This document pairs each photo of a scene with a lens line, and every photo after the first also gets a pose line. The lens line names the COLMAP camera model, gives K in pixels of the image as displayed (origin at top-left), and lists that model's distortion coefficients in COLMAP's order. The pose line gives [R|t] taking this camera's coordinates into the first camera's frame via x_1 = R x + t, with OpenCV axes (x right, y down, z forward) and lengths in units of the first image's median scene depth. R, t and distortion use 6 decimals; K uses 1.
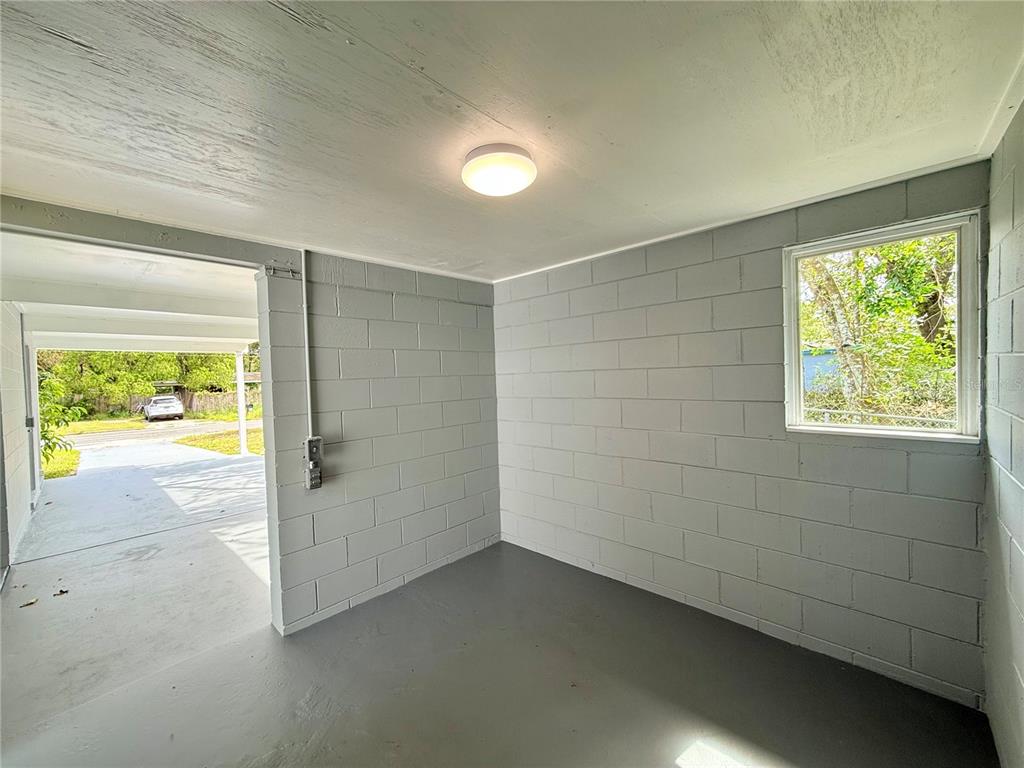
lens RADIAL K [[408.7, 0, 508.6], [0, 408.7, 383.0], [0, 0, 1]] dist [-0.001269, 0.000233]
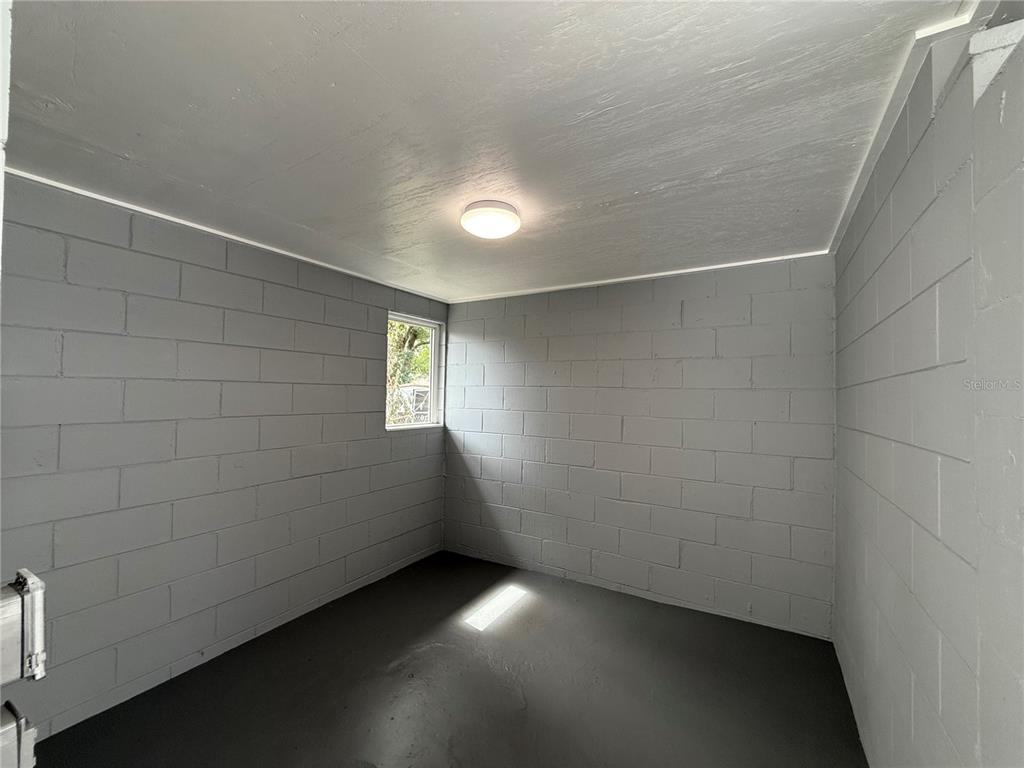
lens RADIAL K [[408.7, 0, 508.6], [0, 408.7, 383.0], [0, 0, 1]] dist [-0.001269, 0.000233]
pose [[-0.189082, 0.052345, 0.980565, -0.711974], [0.007034, 0.998625, -0.051953, 0.016269], [-0.981936, -0.002926, -0.189190, 0.686241]]
